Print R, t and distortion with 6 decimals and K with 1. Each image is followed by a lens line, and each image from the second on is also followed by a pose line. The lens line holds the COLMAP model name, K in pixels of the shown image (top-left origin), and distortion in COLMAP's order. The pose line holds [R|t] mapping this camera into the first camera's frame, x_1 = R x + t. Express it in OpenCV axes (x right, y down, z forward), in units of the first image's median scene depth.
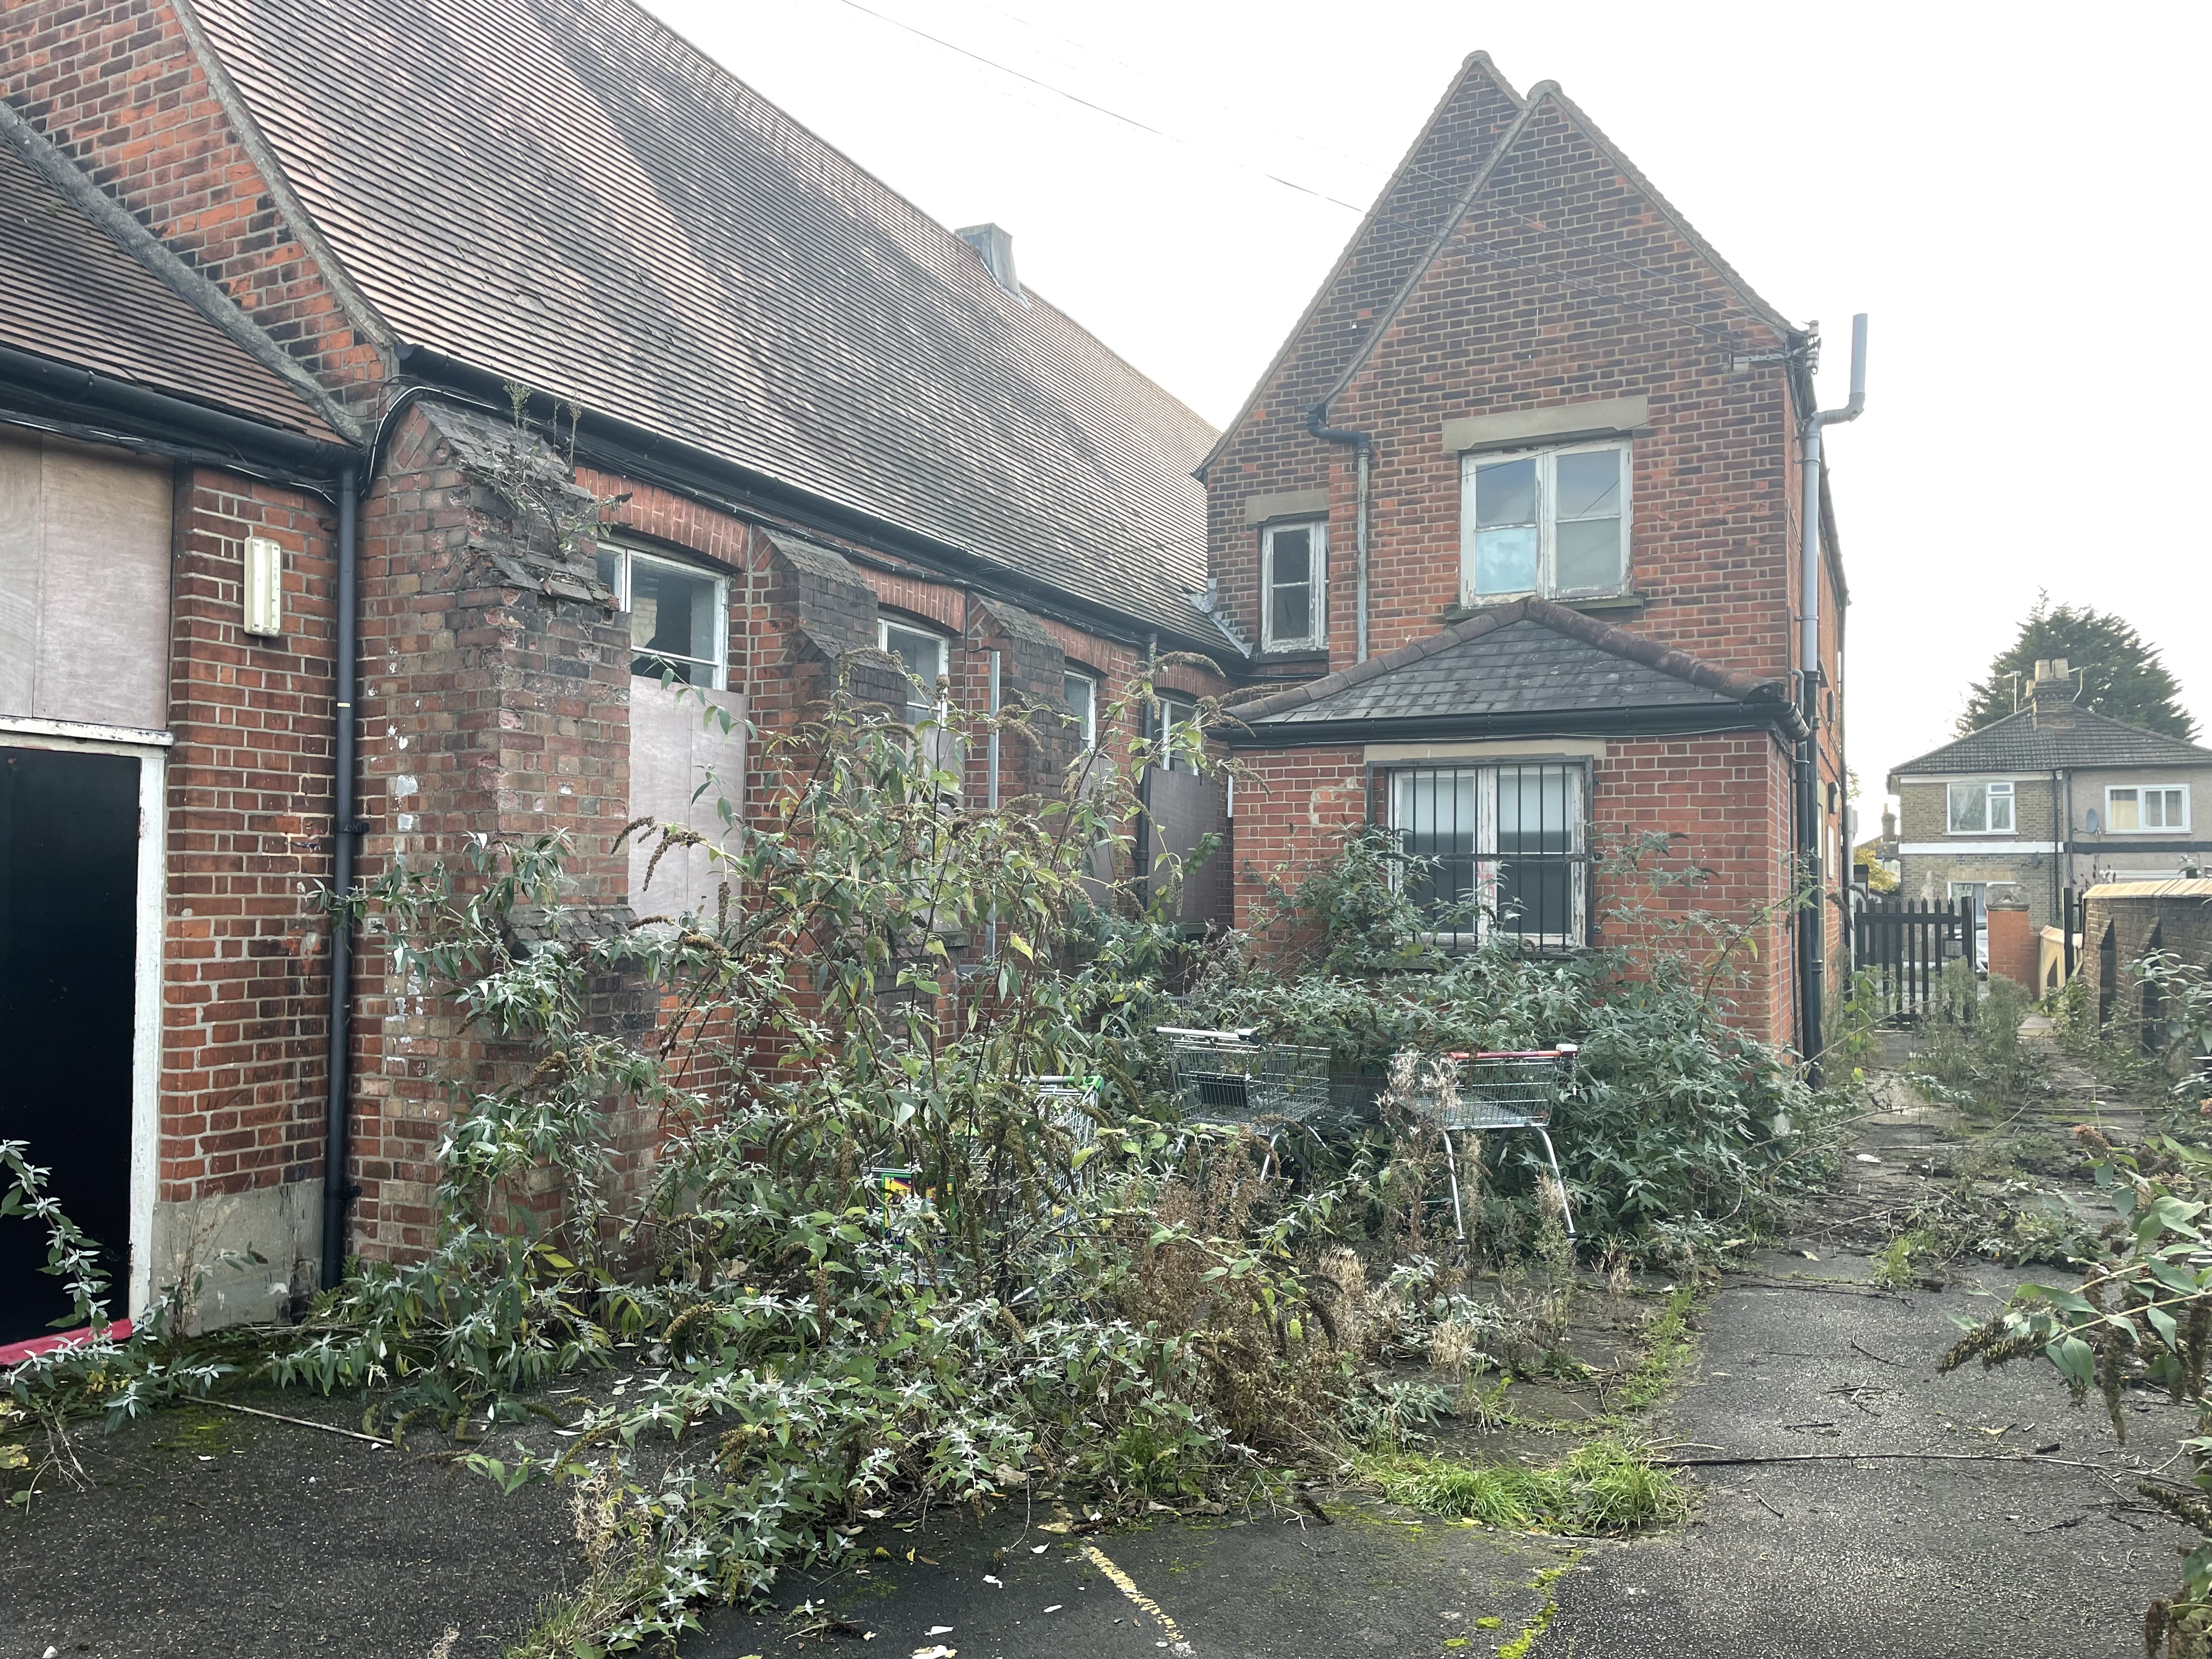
lens RADIAL K [[1663.8, 0, 1100.1], [0, 1663.8, 838.3], [0, 0, 1]] dist [0.004310, -0.007940]
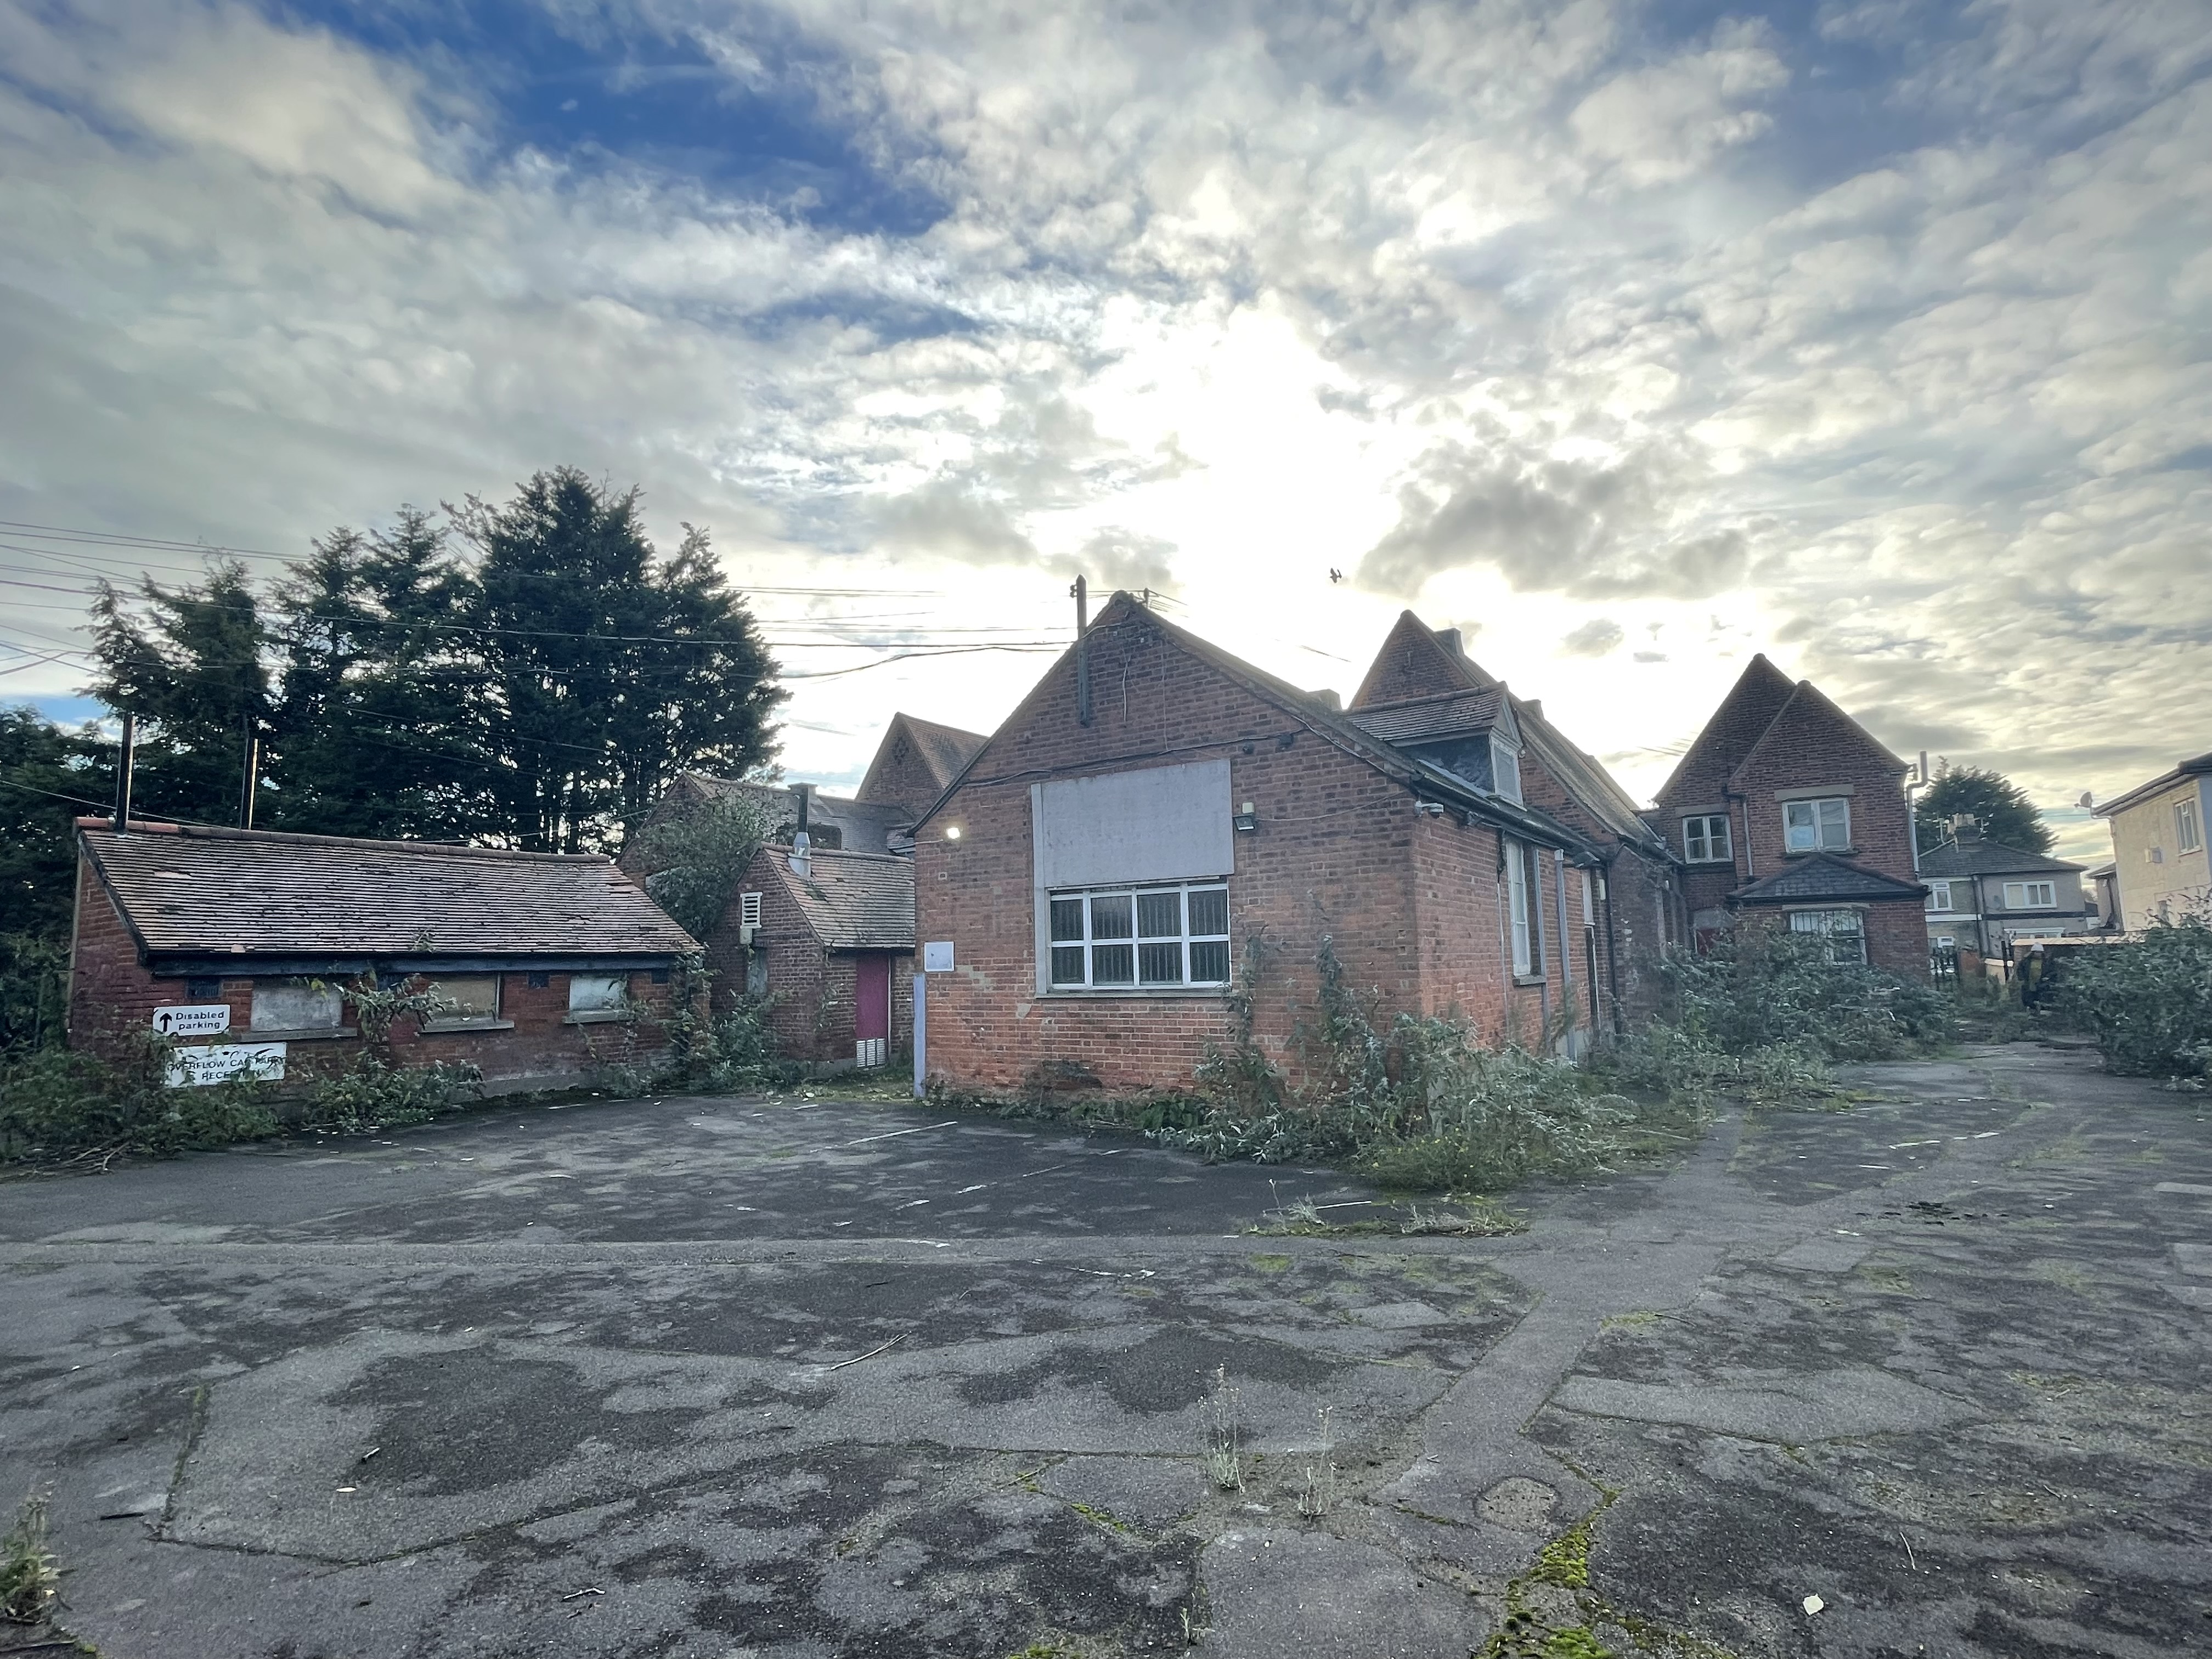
lens RADIAL K [[1116.8, 0, 1113.1], [0, 1116.8, 820.8], [0, 0, 1]] dist [-0.002016, 0.000475]
pose [[0.992505, -0.038192, -0.116084, -0.626942], [0.027562, 0.995393, -0.091837, -0.038906], [0.119056, 0.087949, 0.988985, -0.944598]]
